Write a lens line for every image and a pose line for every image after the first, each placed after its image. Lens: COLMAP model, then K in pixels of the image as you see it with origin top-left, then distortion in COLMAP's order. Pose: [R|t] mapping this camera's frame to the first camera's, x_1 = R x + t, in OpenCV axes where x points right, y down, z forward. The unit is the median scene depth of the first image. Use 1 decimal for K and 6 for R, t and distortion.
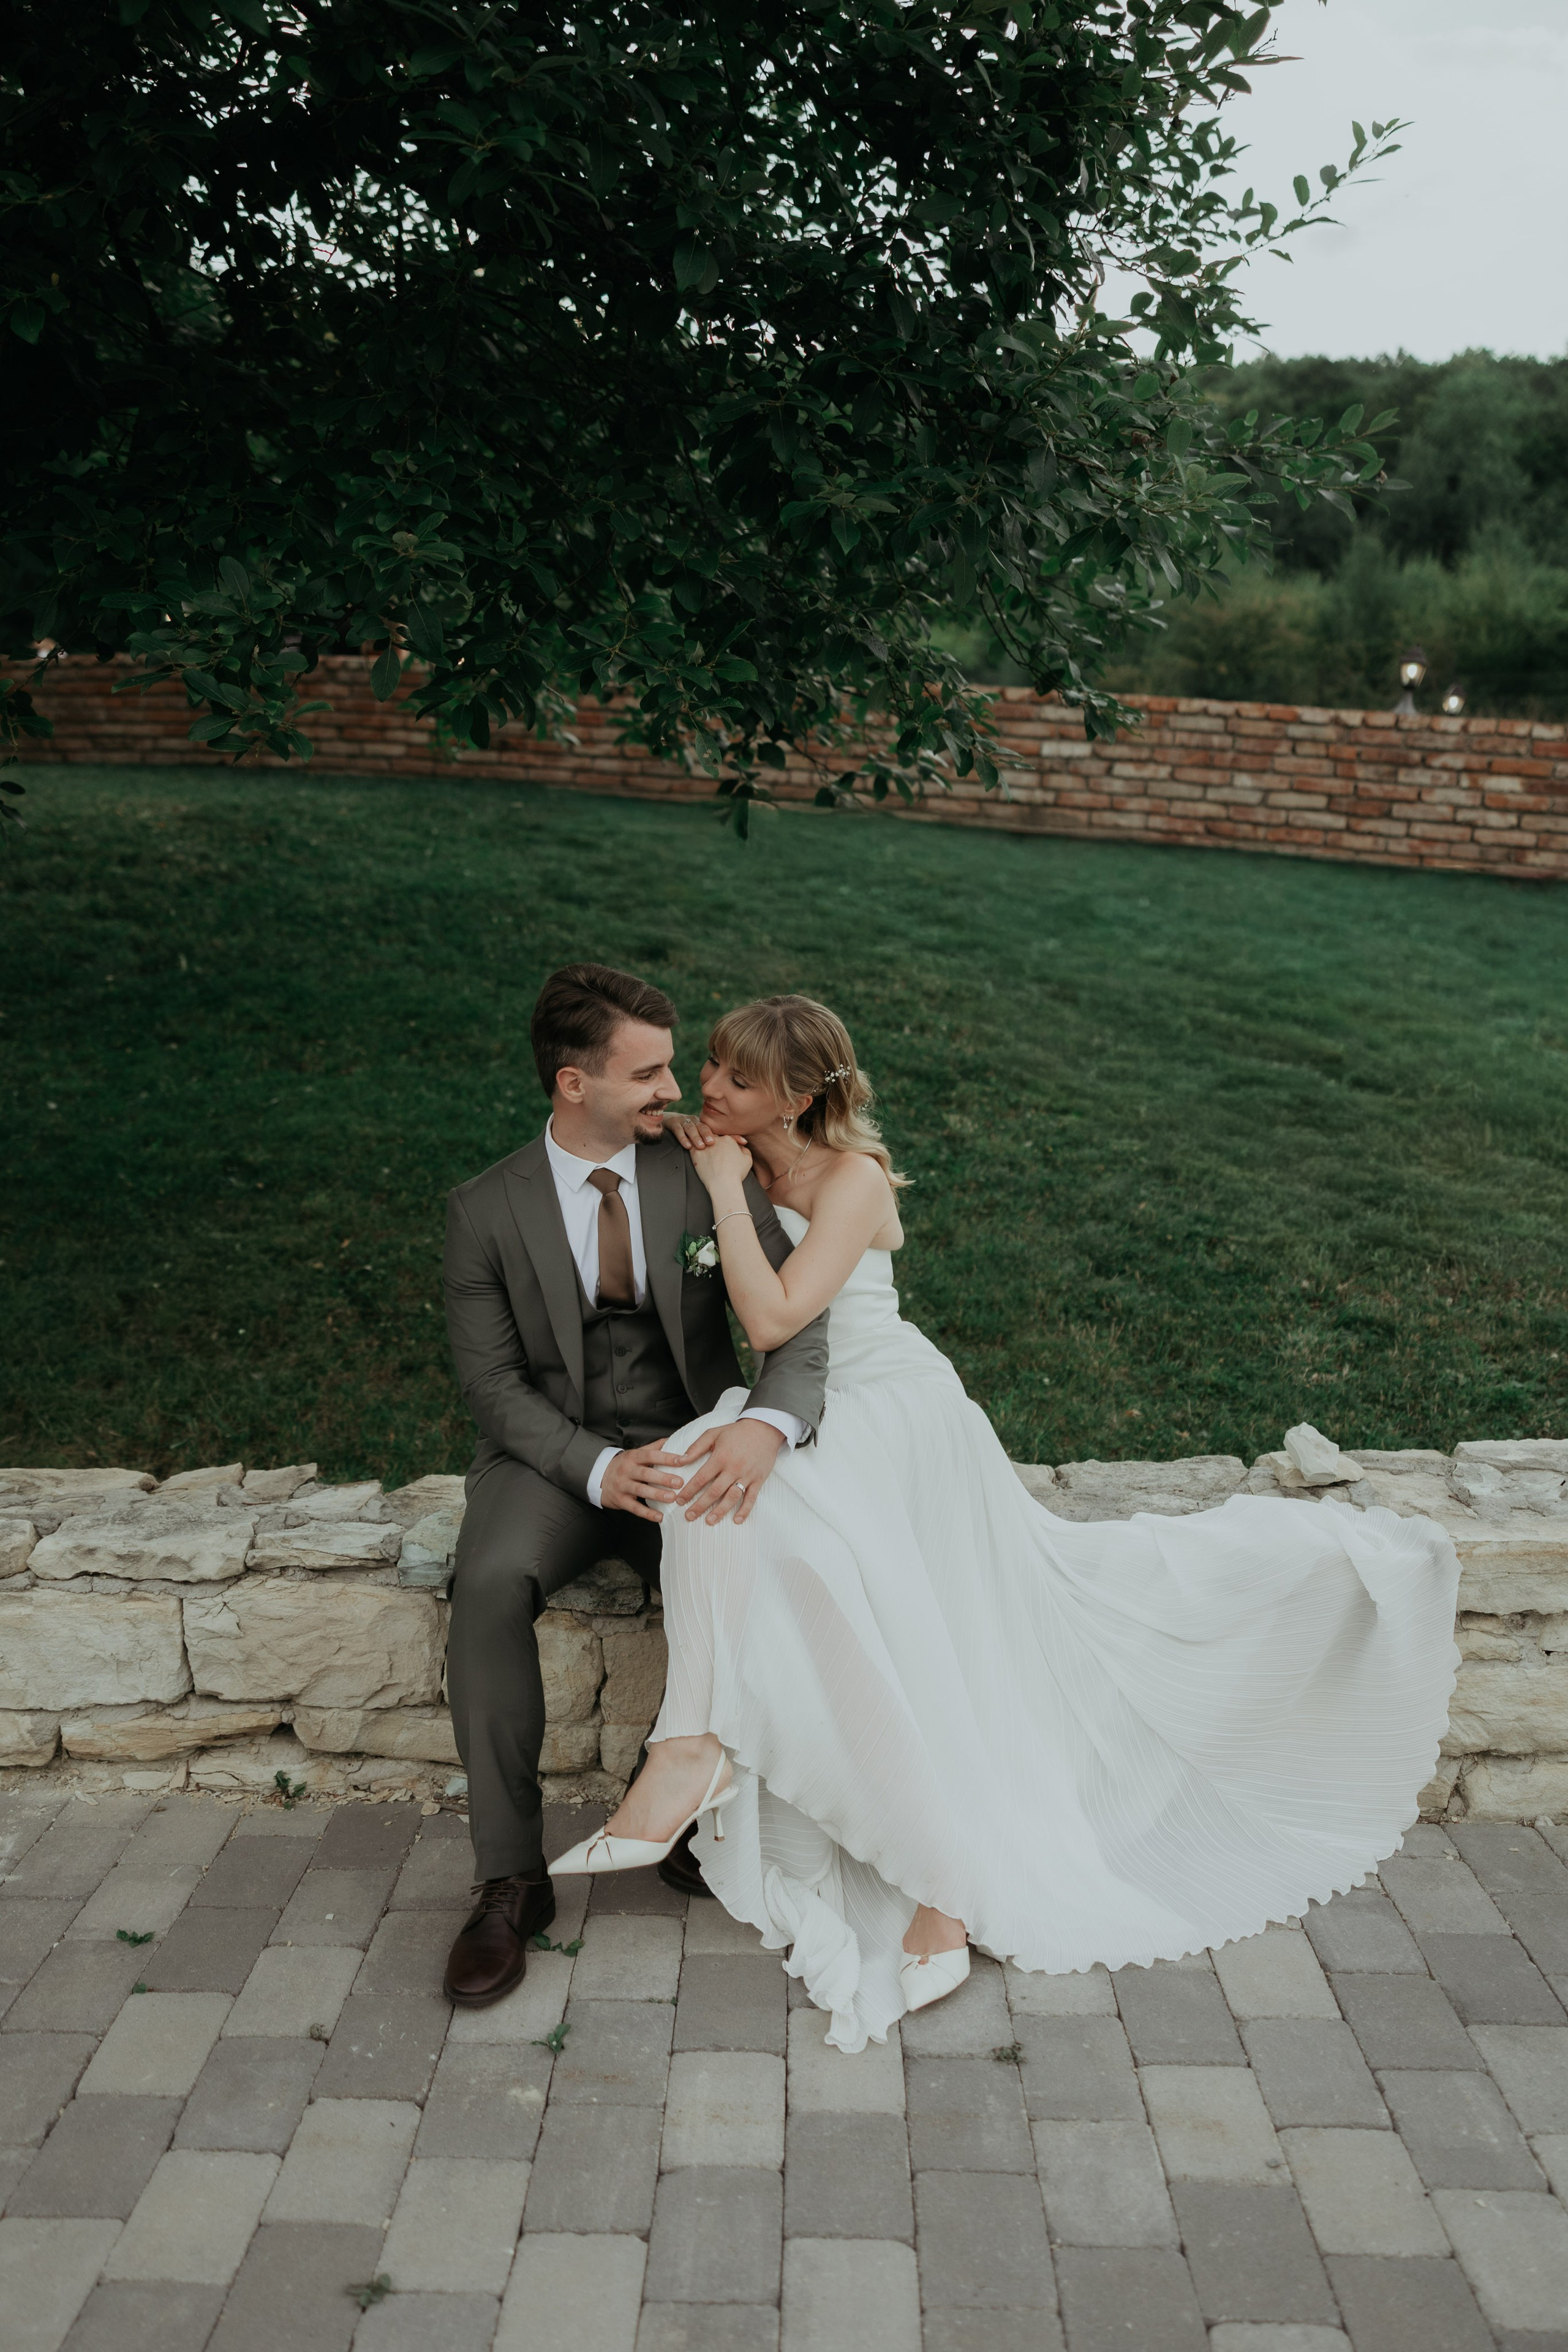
lens RADIAL K [[1849.9, 0, 787.5], [0, 1849.9, 1178.4], [0, 0, 1]] dist [0.006037, 0.012164]
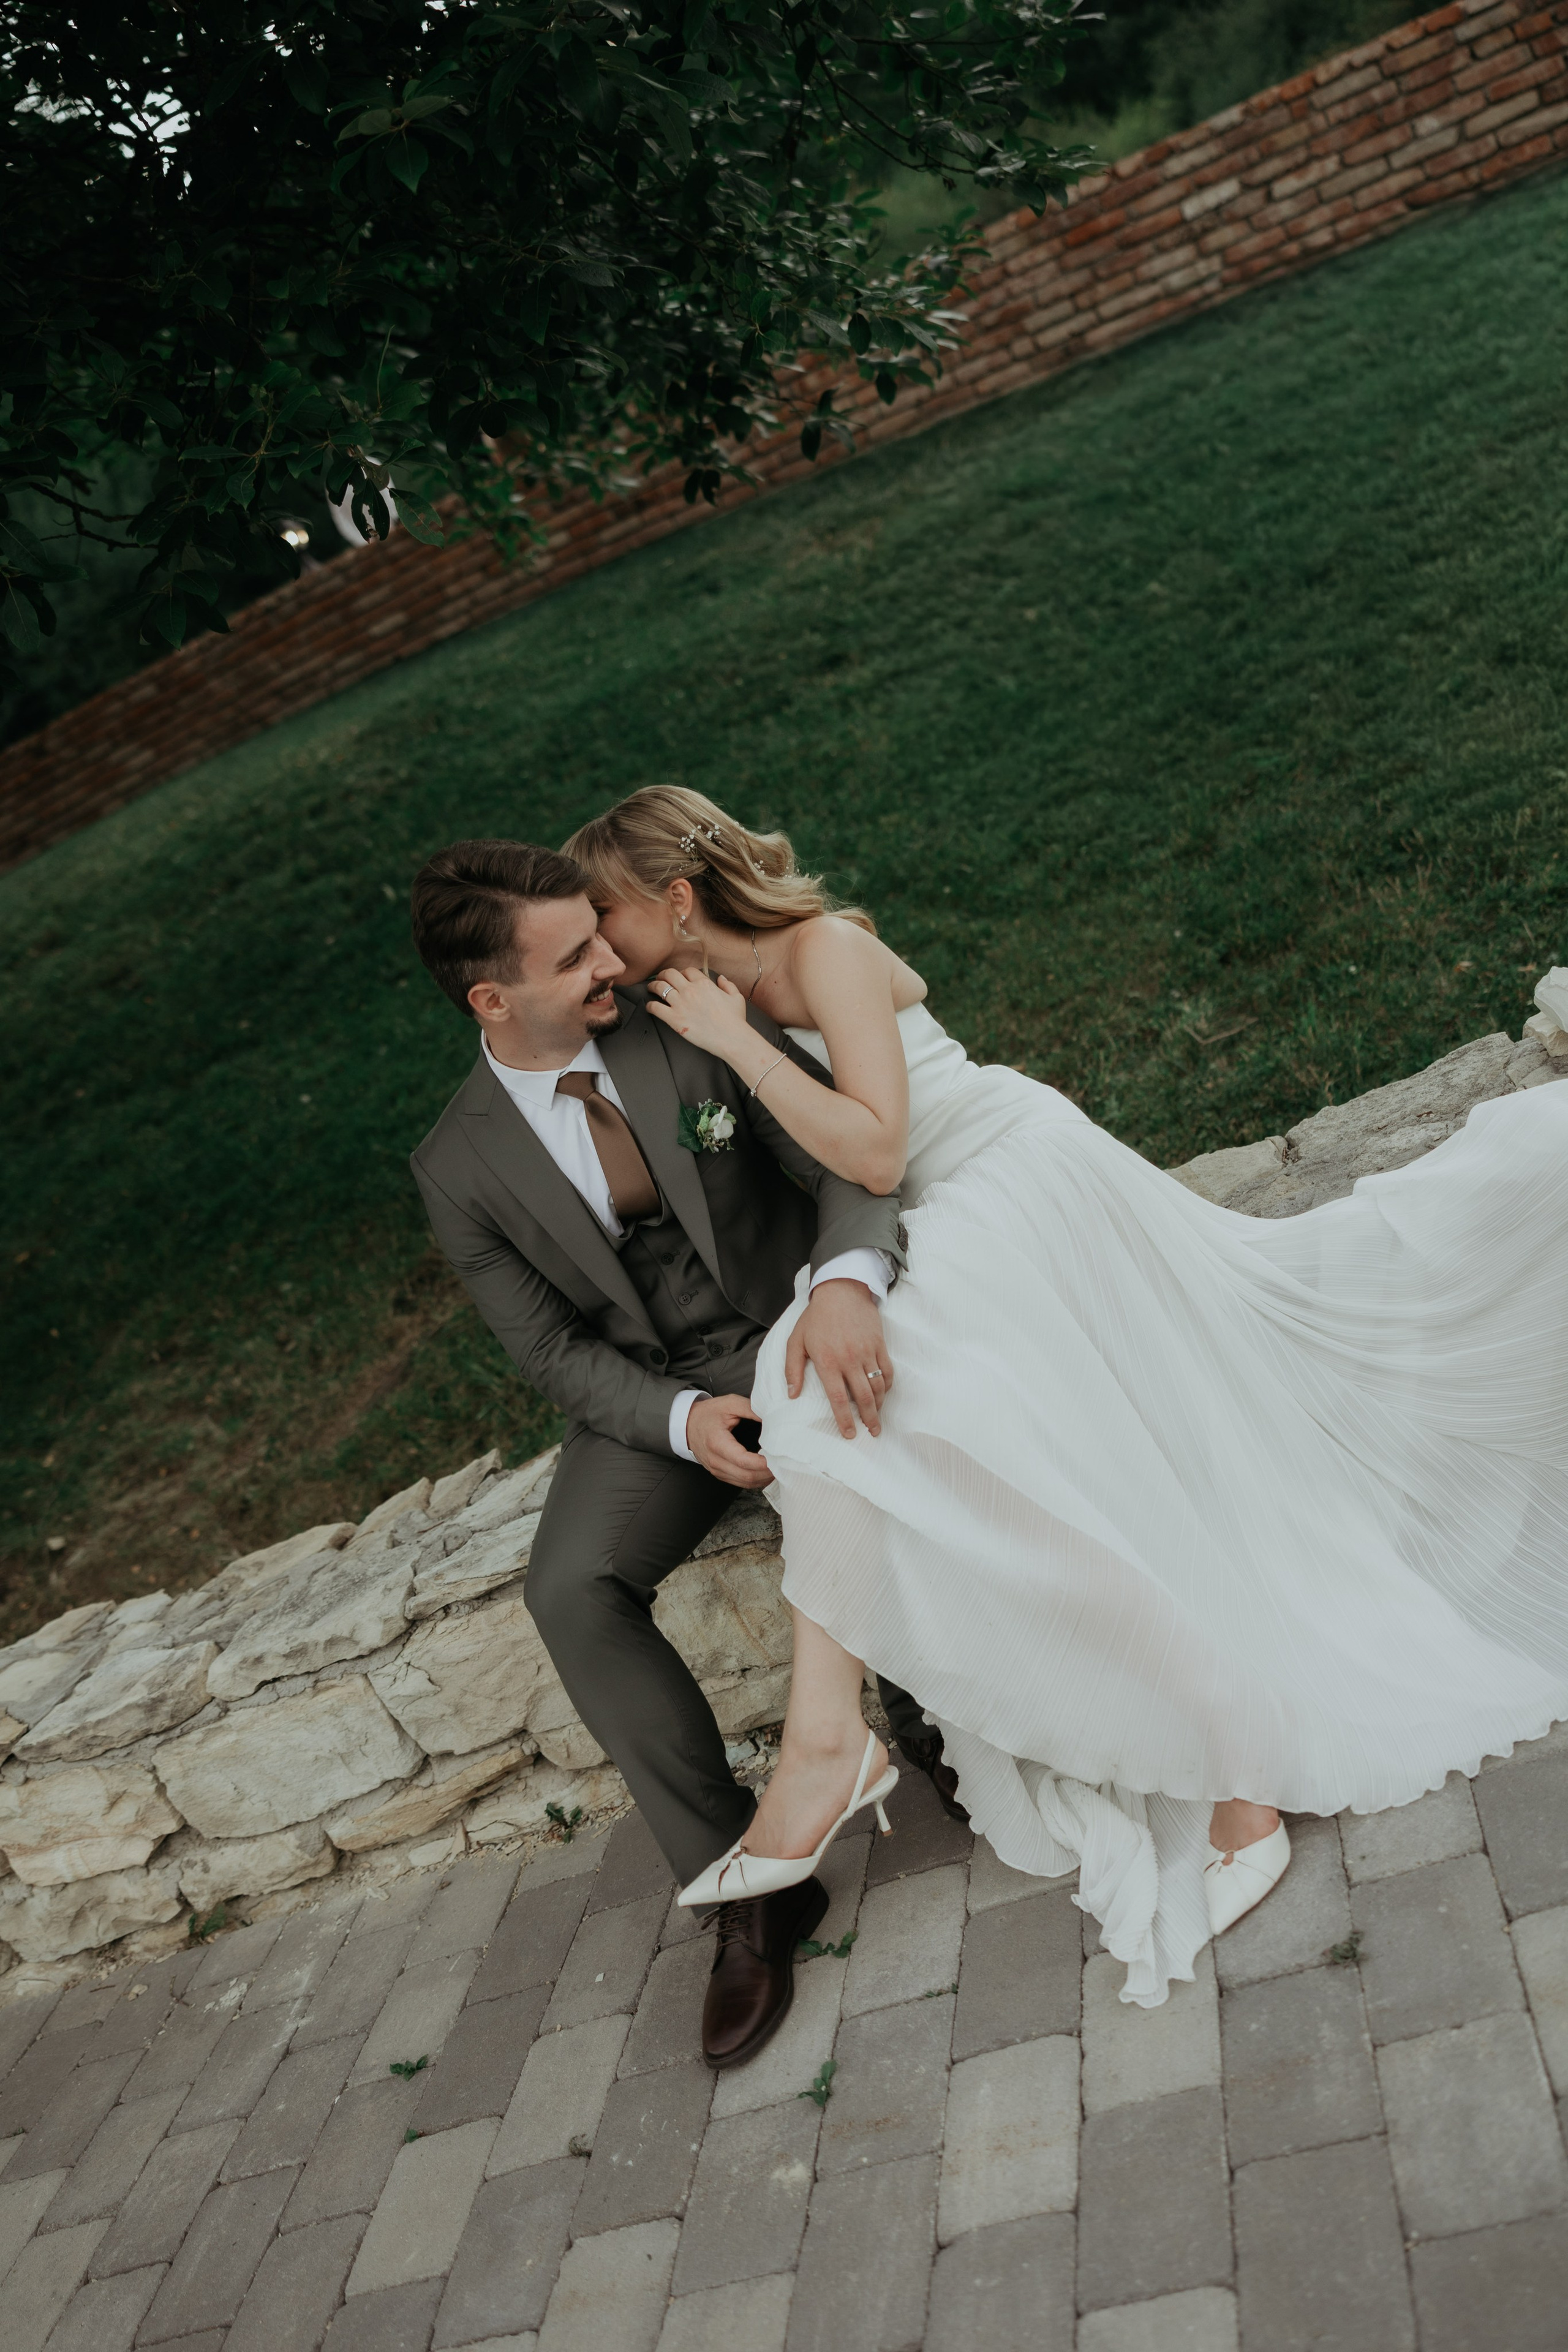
lens RADIAL K [[1946.2, 0, 778.5], [0, 1946.2, 1176.6], [0, 0, 1]] dist [-0.001685, 0.016275]
pose [[0.889295, -0.382250, -0.251077, 0.185064], [0.416443, 0.903743, 0.099115, -0.001220], [0.189022, -0.192701, 0.962879, 0.180067]]
